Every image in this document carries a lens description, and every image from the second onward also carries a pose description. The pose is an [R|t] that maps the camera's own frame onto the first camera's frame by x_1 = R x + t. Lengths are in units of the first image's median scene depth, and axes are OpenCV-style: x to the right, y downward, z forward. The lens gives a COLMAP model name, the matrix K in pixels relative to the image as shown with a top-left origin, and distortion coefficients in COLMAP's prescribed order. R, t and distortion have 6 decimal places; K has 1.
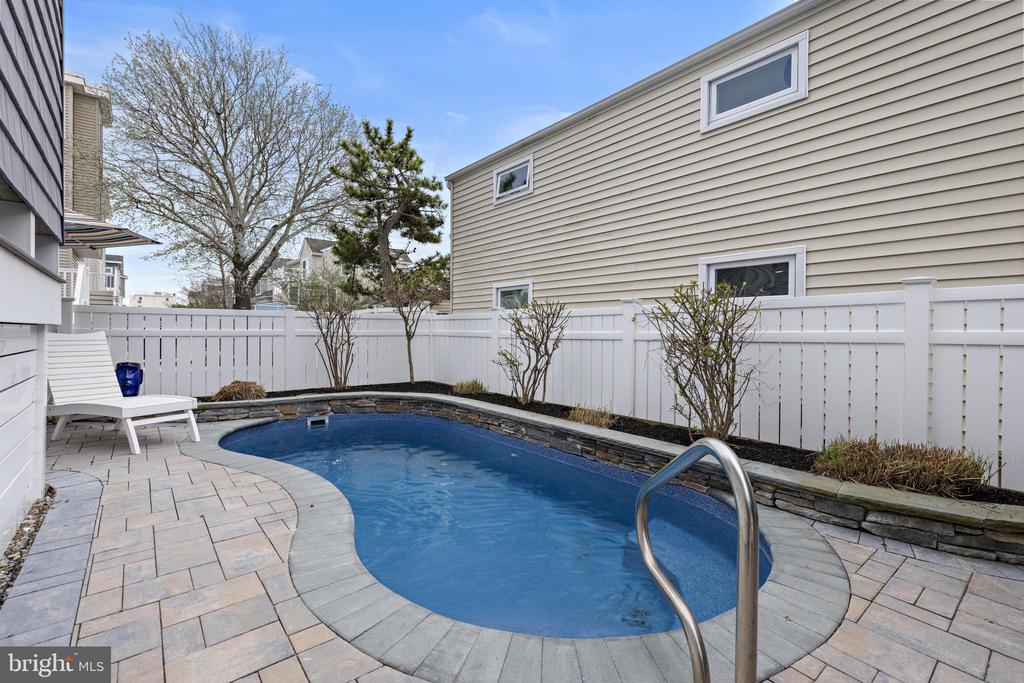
lens RADIAL K [[457.7, 0, 512.4], [0, 457.7, 336.6], [0, 0, 1]] dist [0.000674, -0.000073]
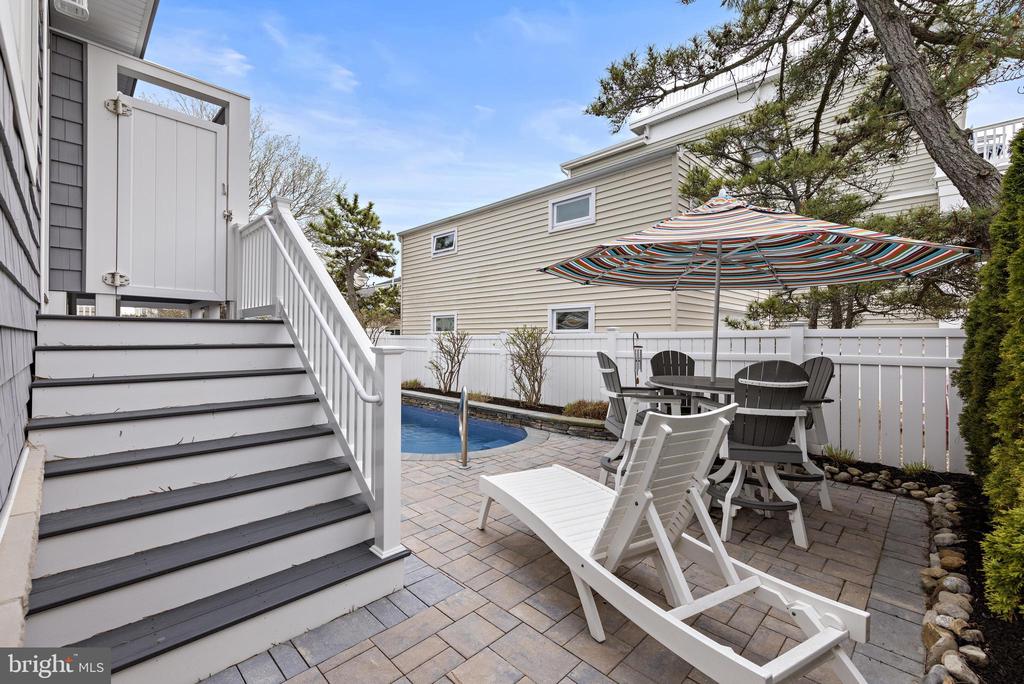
lens RADIAL K [[440.0, 0, 510.4], [0, 440.0, 340.3], [0, 0, 1]] dist [0.001891, 0.000113]
pose [[0.994830, 0.001399, 0.101548, 0.062059], [-0.000216, 0.999932, -0.011657, -0.014193], [-0.101557, 0.011575, 0.994762, -0.370090]]
